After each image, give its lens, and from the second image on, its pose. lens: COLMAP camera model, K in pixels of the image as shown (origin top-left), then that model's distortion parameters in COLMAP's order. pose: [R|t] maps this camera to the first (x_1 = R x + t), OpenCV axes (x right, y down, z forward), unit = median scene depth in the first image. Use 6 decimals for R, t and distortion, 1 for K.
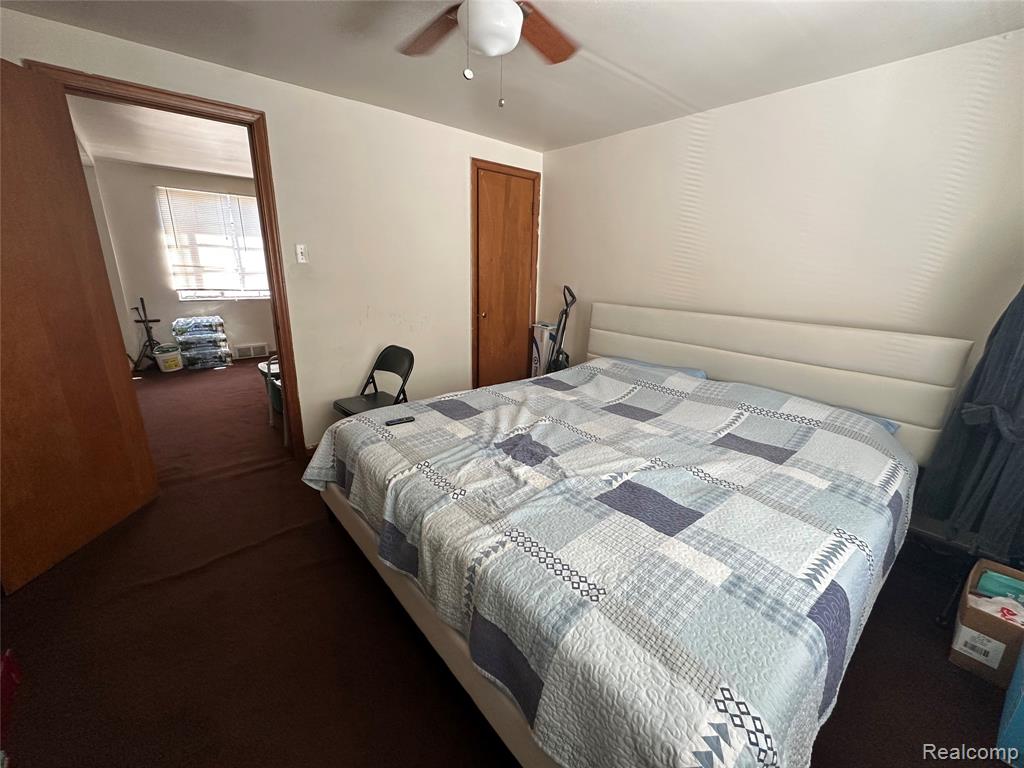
lens RADIAL K [[408.9, 0, 511.7], [0, 408.9, 386.4], [0, 0, 1]] dist [-0.003483, 0.000438]
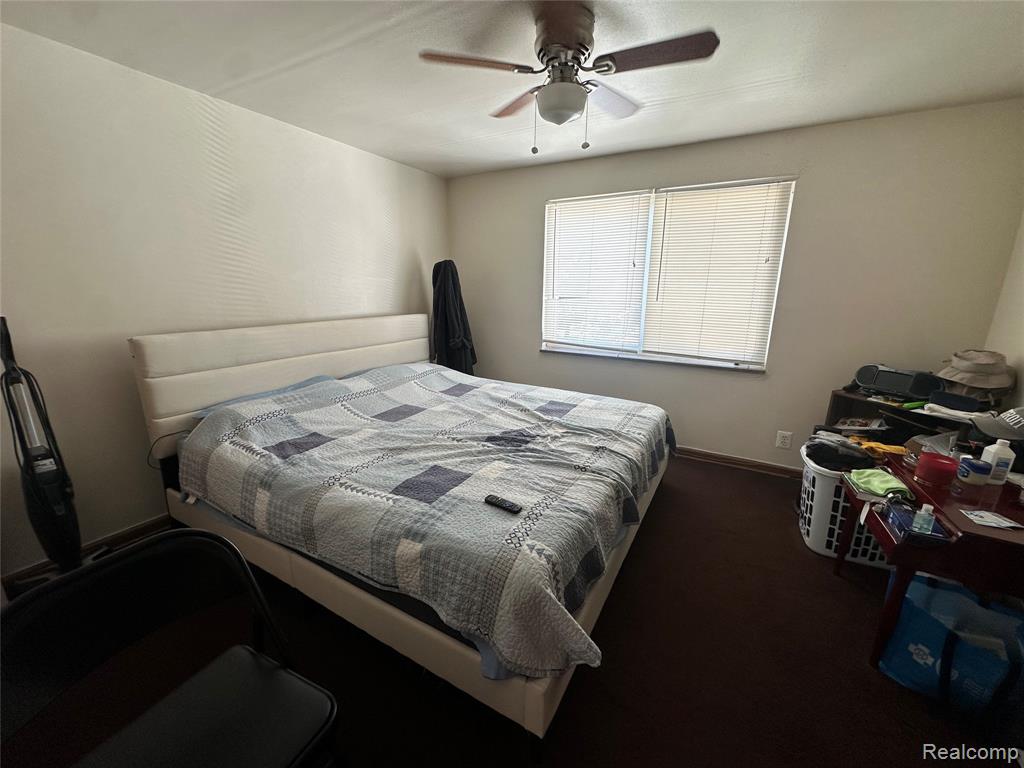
lens RADIAL K [[408.9, 0, 511.9], [0, 408.9, 386.1], [0, 0, 1]] dist [-0.003483, 0.000438]
pose [[-0.348501, -0.249646, 0.903451, -0.765899], [0.245469, 0.905929, 0.345018, -0.299815], [-0.904595, 0.342008, -0.254437, 0.977808]]
